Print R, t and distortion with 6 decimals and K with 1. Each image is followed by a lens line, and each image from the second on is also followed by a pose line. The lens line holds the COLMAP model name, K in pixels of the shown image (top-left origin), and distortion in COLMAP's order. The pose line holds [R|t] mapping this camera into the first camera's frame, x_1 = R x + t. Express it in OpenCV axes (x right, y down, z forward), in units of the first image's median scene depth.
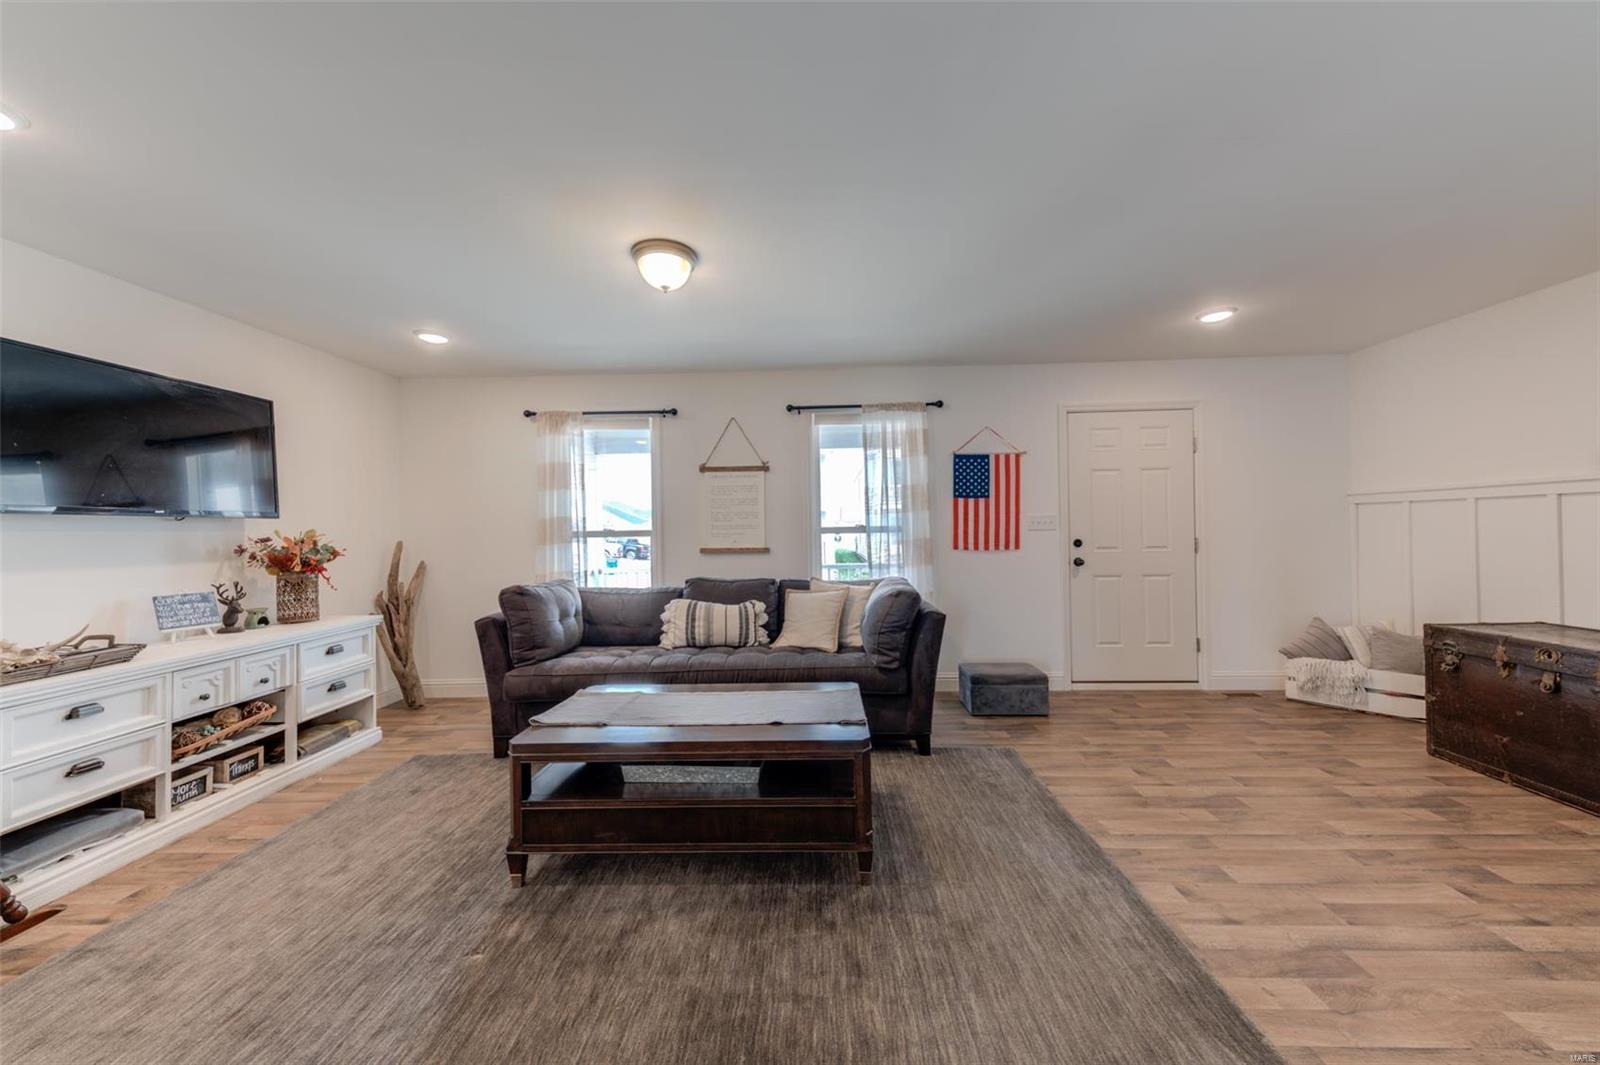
lens RADIAL K [[550.4, 0, 806.2], [0, 550.4, 527.8], [0, 0, 1]] dist [0.017001, -0.005434]
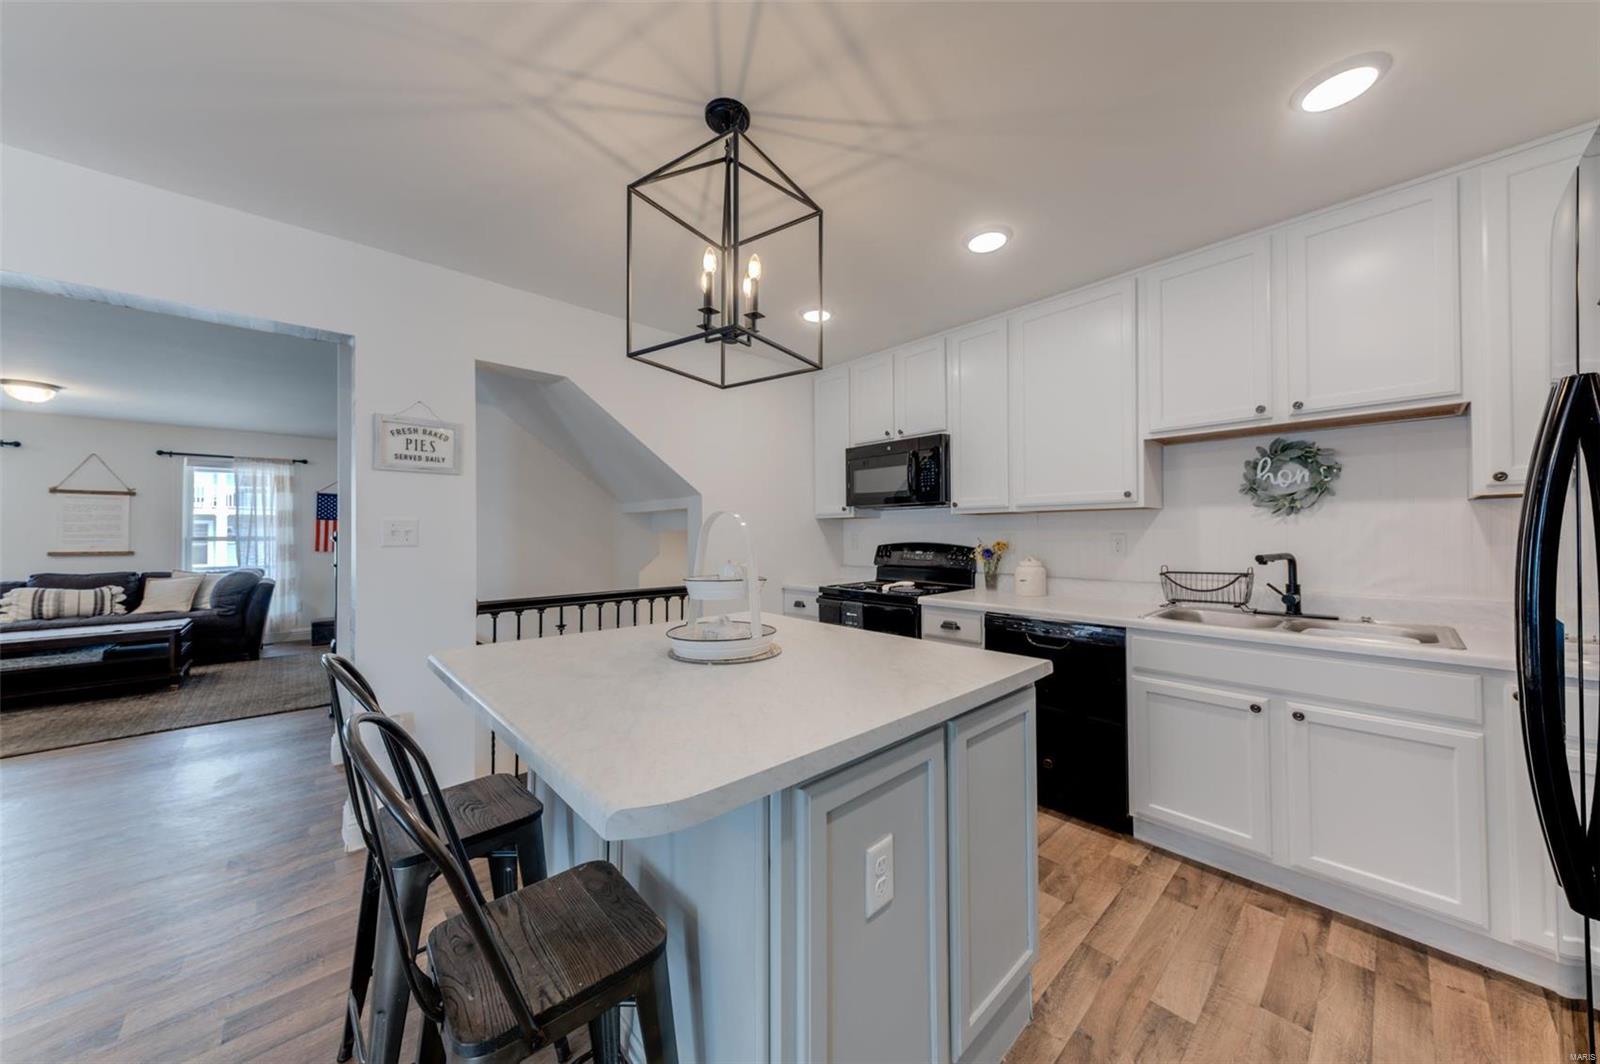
lens RADIAL K [[544.4, 0, 805.9], [0, 544.4, 528.4], [0, 0, 1]] dist [0.010789, -0.000135]
pose [[0.716969, 0.021127, 0.696784, 0.201353], [-0.012398, 0.999769, -0.017556, -0.020557], [-0.696994, 0.003948, 0.717066, -1.354376]]
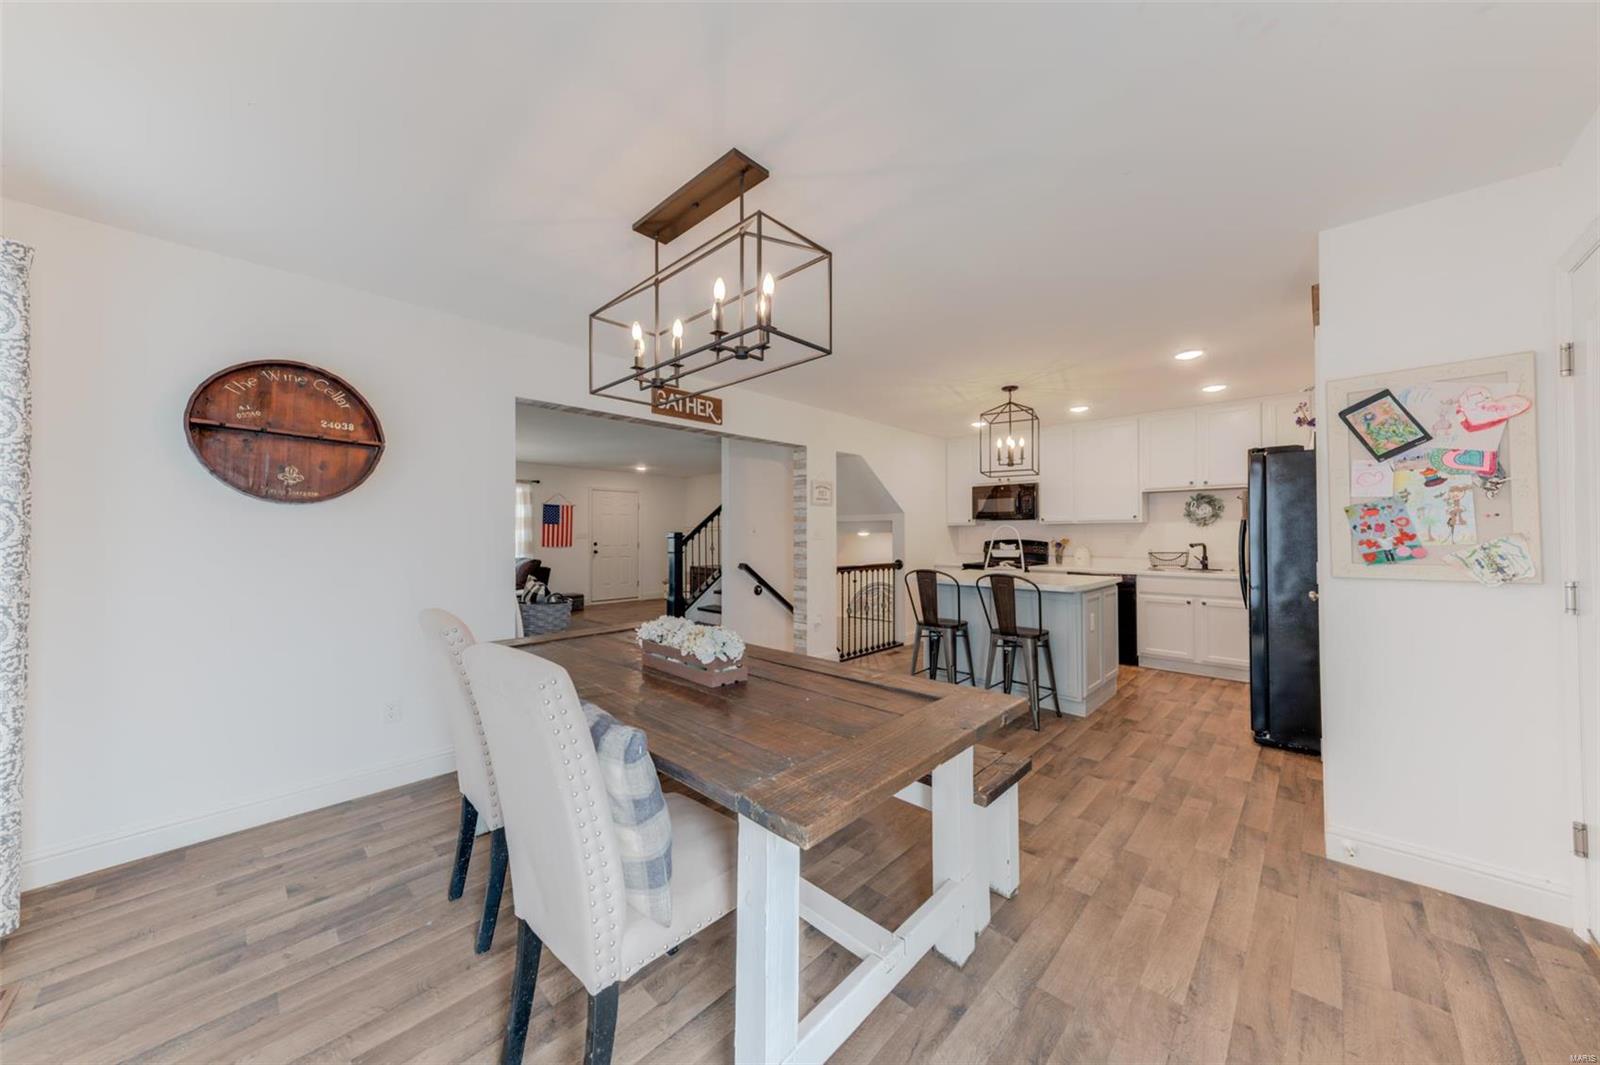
lens RADIAL K [[544.4, 0, 805.9], [0, 544.4, 528.9], [0, 0, 1]] dist [0.010789, -0.000135]
pose [[0.671178, 0.023350, 0.740928, -0.762333], [-0.013502, 0.999723, -0.019275, -0.005379], [-0.741173, 0.002933, 0.671307, -1.484500]]
